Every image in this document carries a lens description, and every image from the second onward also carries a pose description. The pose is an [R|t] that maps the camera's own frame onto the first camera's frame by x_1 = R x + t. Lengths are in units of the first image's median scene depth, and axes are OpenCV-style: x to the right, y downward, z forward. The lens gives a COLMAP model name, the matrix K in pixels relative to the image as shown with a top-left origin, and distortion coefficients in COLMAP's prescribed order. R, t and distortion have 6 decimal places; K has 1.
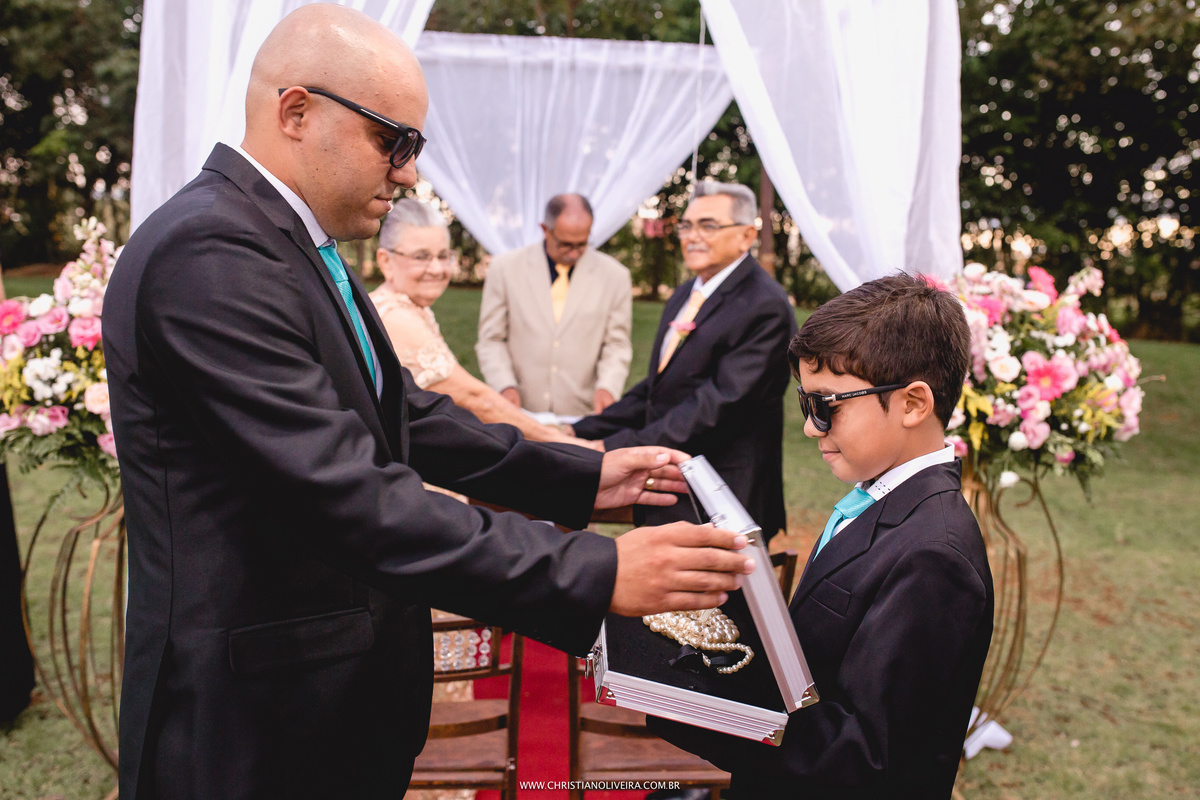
lens RADIAL K [[1148.6, 0, 589.1], [0, 1148.6, 407.0], [0, 0, 1]] dist [-0.031124, 0.000000]
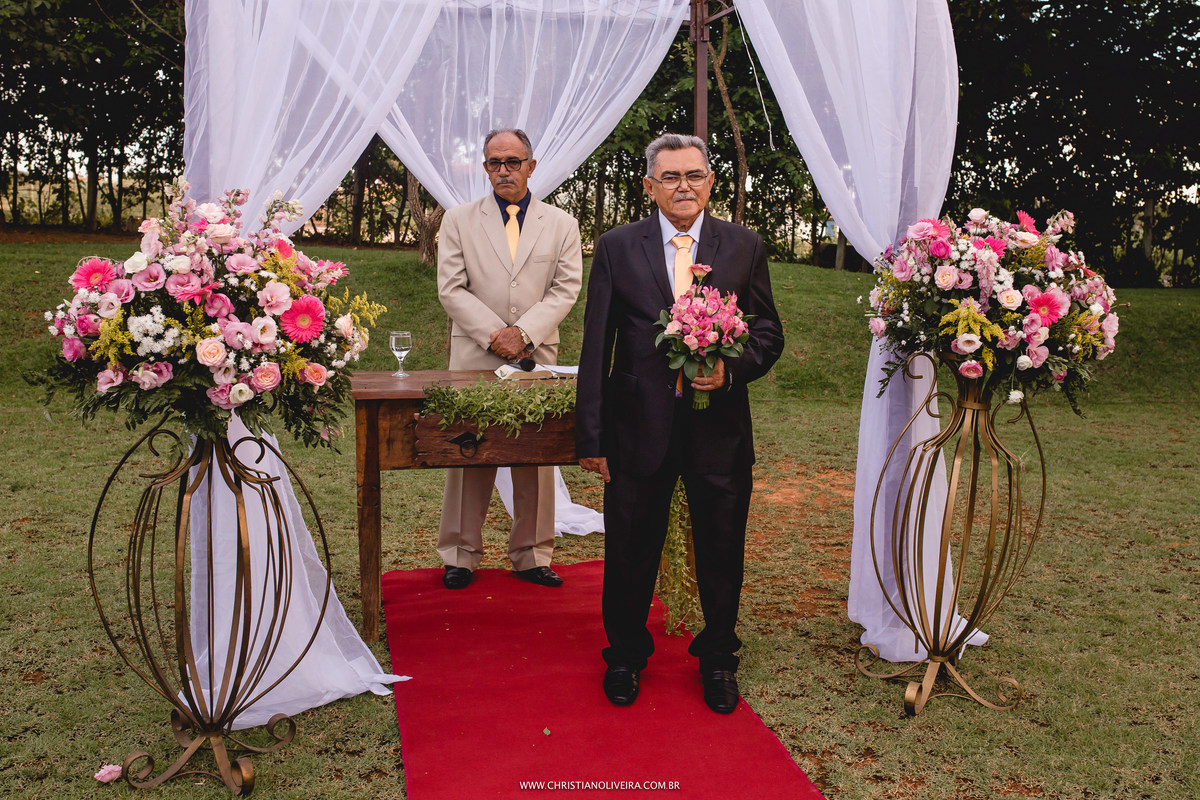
lens RADIAL K [[1262.4, 0, 598.1], [0, 1262.4, 398.9], [0, 0, 1]] dist [-0.001882, 0.000000]
pose [[0.982110, -0.041899, 0.183588, -0.278506], [0.037312, 0.998901, 0.028371, 0.014514], [-0.184575, -0.021013, 0.982594, -0.167551]]
